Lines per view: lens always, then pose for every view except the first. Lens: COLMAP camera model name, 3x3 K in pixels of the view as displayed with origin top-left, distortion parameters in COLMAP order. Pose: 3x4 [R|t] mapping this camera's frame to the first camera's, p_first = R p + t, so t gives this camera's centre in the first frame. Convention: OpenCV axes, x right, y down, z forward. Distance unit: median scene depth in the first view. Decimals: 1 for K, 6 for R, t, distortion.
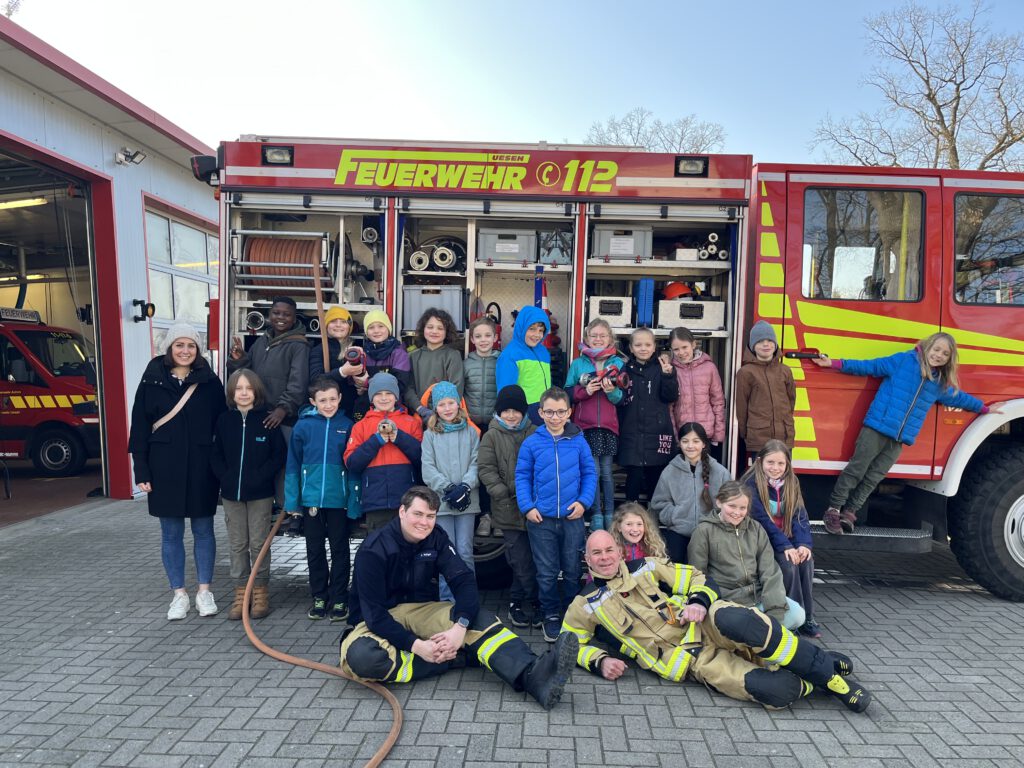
lens RADIAL K [[756.0, 0, 541.7], [0, 756.0, 399.1], [0, 0, 1]] dist [0.025728, -0.054027]
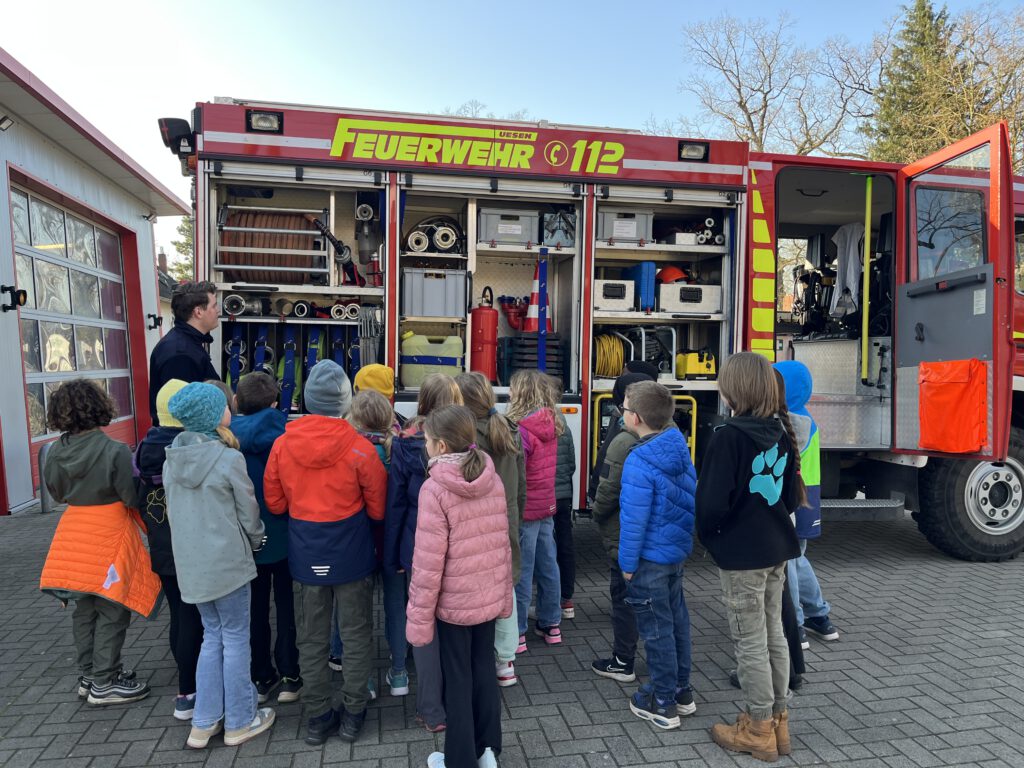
lens RADIAL K [[756.0, 0, 514.8], [0, 756.0, 389.3], [0, 0, 1]] dist [0.025728, -0.054027]
pose [[0.980541, -0.022654, 0.195000, -0.233474], [0.023310, 0.999728, -0.001068, 0.005076], [-0.194923, 0.005593, 0.980803, 0.056985]]
